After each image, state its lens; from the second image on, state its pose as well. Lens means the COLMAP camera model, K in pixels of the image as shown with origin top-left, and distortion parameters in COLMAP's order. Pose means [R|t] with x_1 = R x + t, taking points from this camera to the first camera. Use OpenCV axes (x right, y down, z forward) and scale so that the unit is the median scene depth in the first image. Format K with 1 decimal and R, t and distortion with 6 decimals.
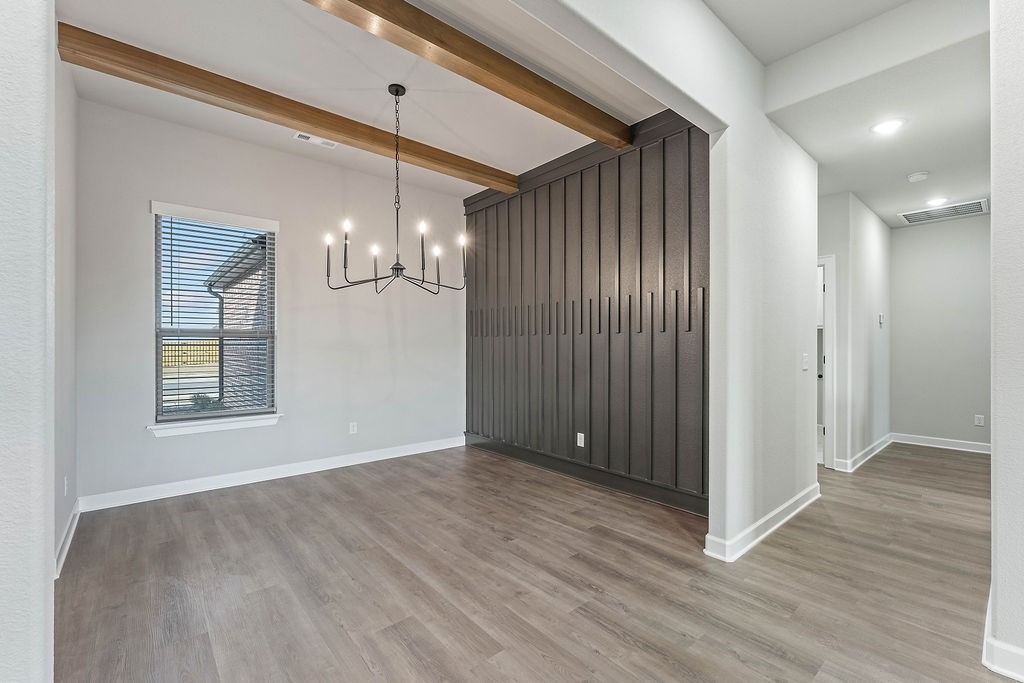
lens RADIAL K [[442.6, 0, 512.0], [0, 442.6, 341.5], [0, 0, 1]] dist [0.001171, 0.000074]
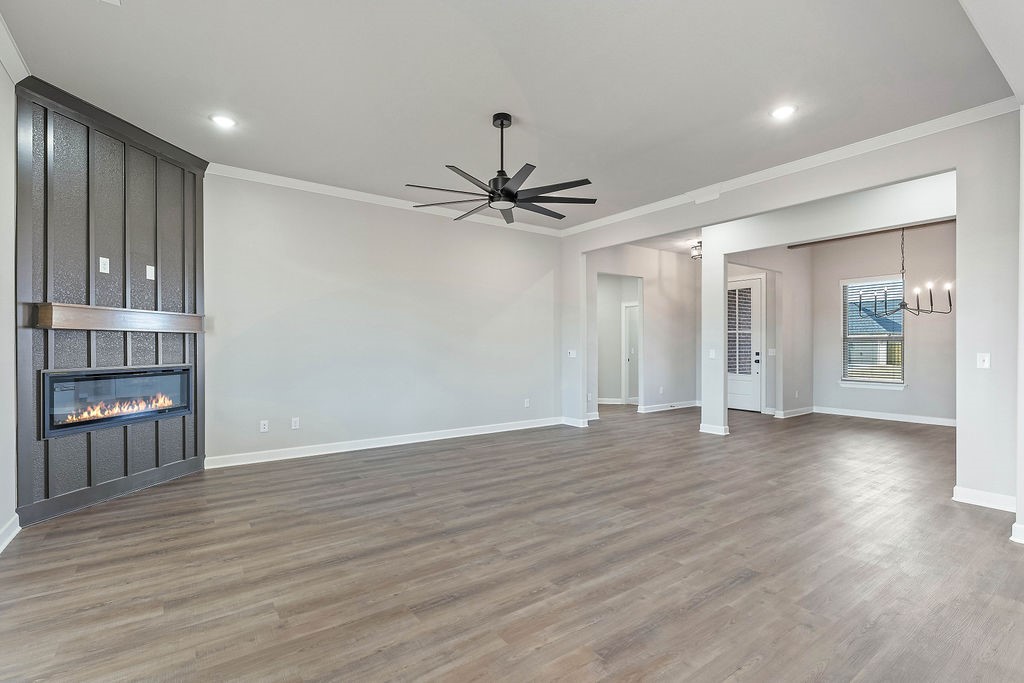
lens RADIAL K [[472.5, 0, 511.0], [0, 472.5, 347.0], [0, 0, 1]] dist [-0.001544, -0.000347]
pose [[-0.083048, 0.002626, -0.996542, 2.329991], [0.011161, 0.999936, 0.001705, -0.007659], [0.996483, -0.010980, -0.083072, -0.600948]]
